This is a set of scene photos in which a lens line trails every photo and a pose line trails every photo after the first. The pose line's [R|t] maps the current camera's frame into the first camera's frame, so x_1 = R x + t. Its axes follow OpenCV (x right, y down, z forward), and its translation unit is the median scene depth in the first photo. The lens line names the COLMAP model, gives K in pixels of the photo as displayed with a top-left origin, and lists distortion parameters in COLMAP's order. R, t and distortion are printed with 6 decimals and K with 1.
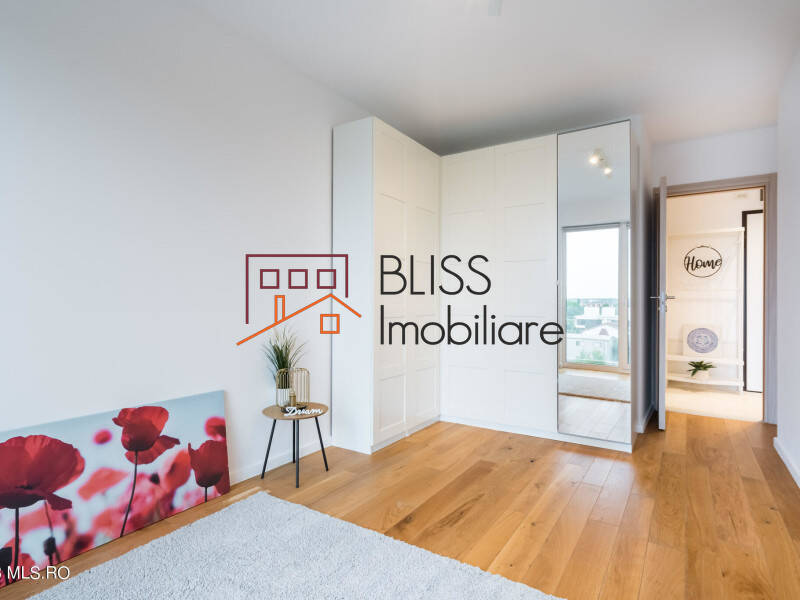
lens RADIAL K [[434.1, 0, 400.0], [0, 434.1, 300.0], [0, 0, 1]] dist [0.000174, -0.000484]
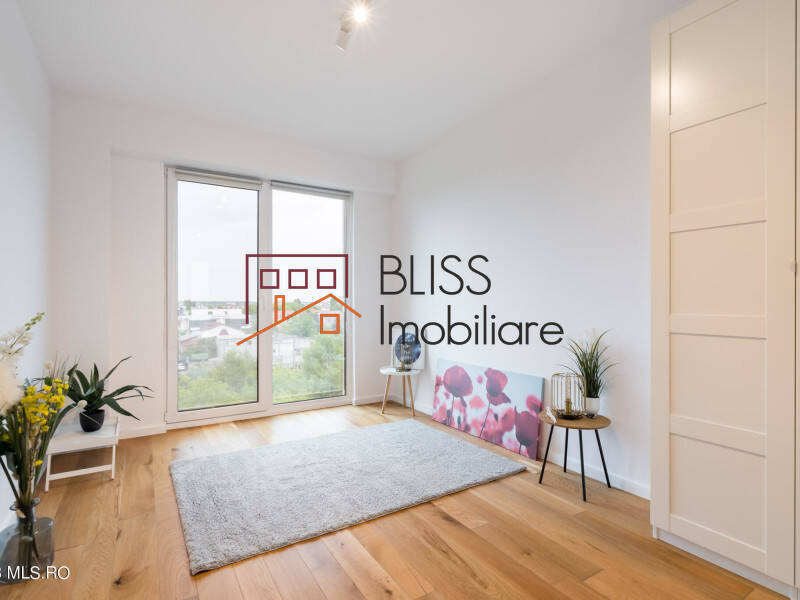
lens RADIAL K [[422.2, 0, 400.0], [0, 422.2, 300.0], [0, 0, 1]] dist [-0.005022, -0.000566]
pose [[-0.431199, -0.011883, -0.902178, 0.984556], [0.001656, 0.999901, -0.013962, 0.004294], [0.902255, -0.007515, -0.431137, 1.346890]]
